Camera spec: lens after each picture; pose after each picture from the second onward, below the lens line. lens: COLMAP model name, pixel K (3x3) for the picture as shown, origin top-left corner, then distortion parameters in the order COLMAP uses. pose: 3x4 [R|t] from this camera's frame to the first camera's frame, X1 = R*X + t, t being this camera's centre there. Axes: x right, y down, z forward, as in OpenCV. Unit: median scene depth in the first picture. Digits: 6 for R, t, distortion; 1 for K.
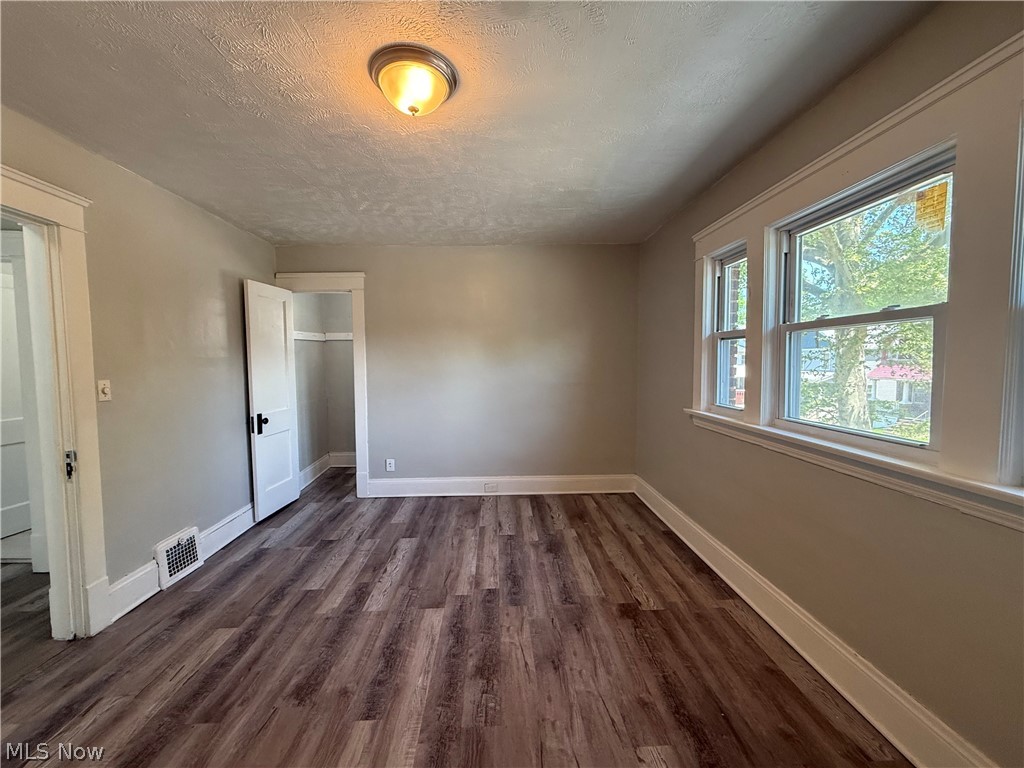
lens RADIAL K [[407.7, 0, 507.8], [0, 407.7, 383.6], [0, 0, 1]] dist [0.000159, 0.000459]
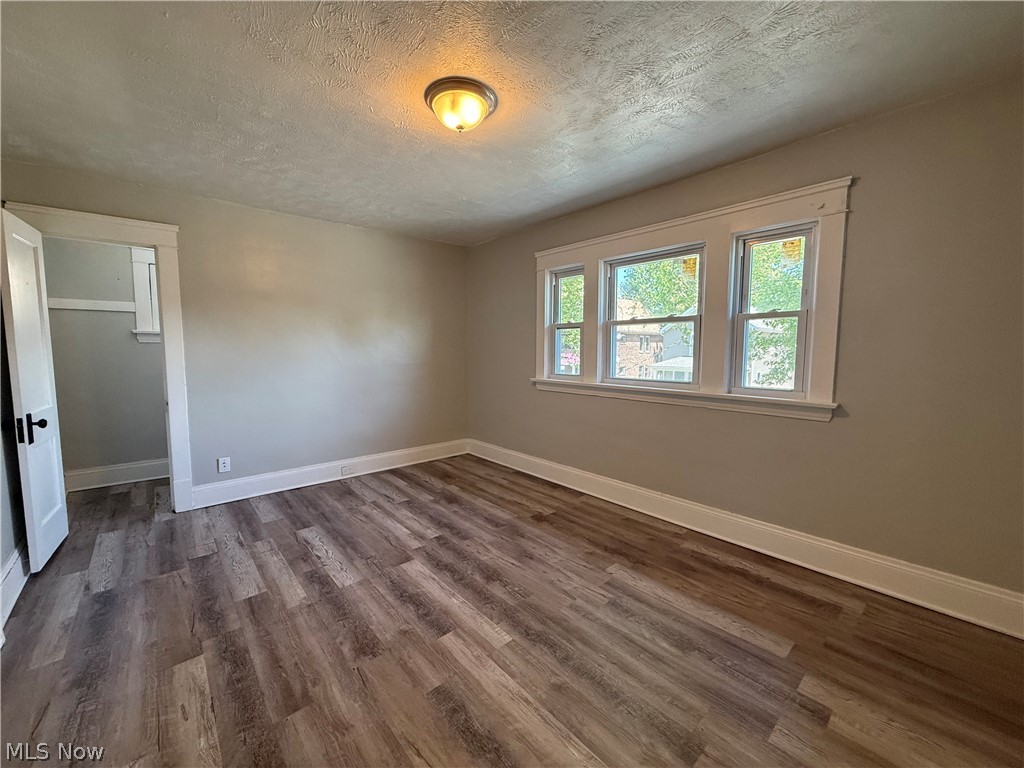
lens RADIAL K [[407.7, 0, 507.7], [0, 407.7, 384.5], [0, 0, 1]] dist [0.000159, 0.000459]
pose [[0.776788, -0.046885, 0.628015, -0.569463], [0.028168, 0.998813, 0.039727, 0.029173], [-0.629132, -0.013170, 0.777187, -0.023768]]
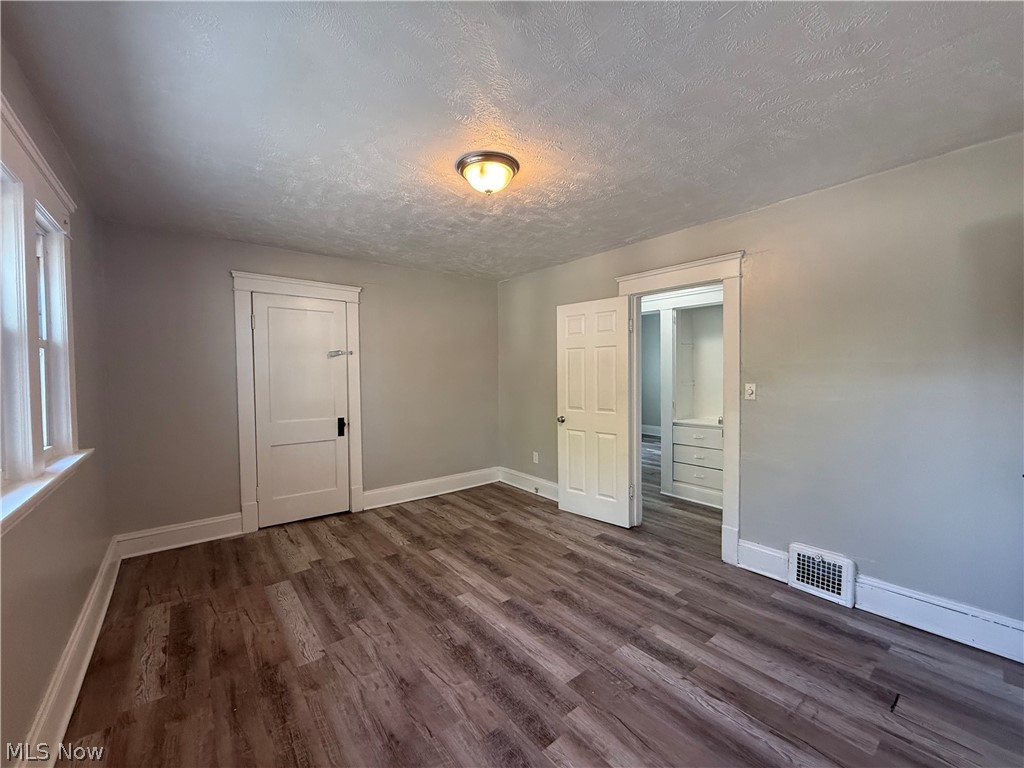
lens RADIAL K [[407.7, 0, 511.1], [0, 407.7, 383.7], [0, 0, 1]] dist [0.000159, 0.000459]
pose [[-0.797747, 0.031373, -0.602175, 0.346671], [-0.018290, 0.996927, 0.076169, -0.081280], [0.602715, 0.071777, -0.794722, 1.358776]]
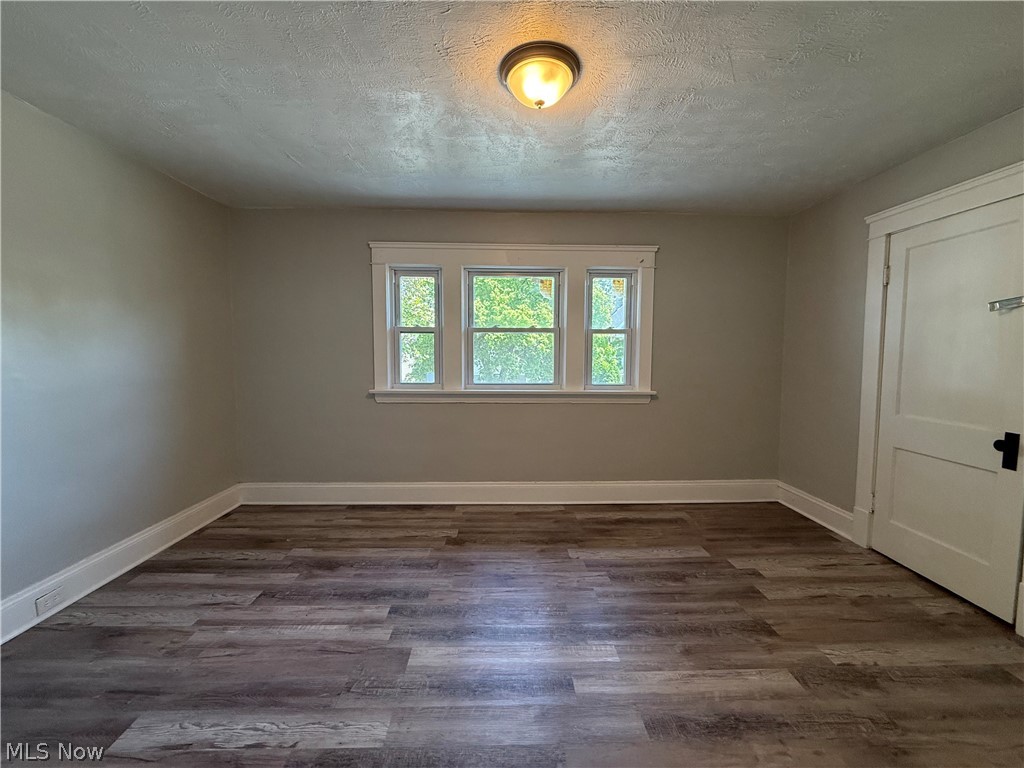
lens RADIAL K [[407.7, 0, 507.8], [0, 407.7, 384.7], [0, 0, 1]] dist [0.000159, 0.000459]
pose [[0.008061, -0.070174, 0.997502, -0.826227], [0.051961, 0.996216, 0.069664, -0.016614], [-0.998617, 0.051269, 0.011677, 0.688247]]
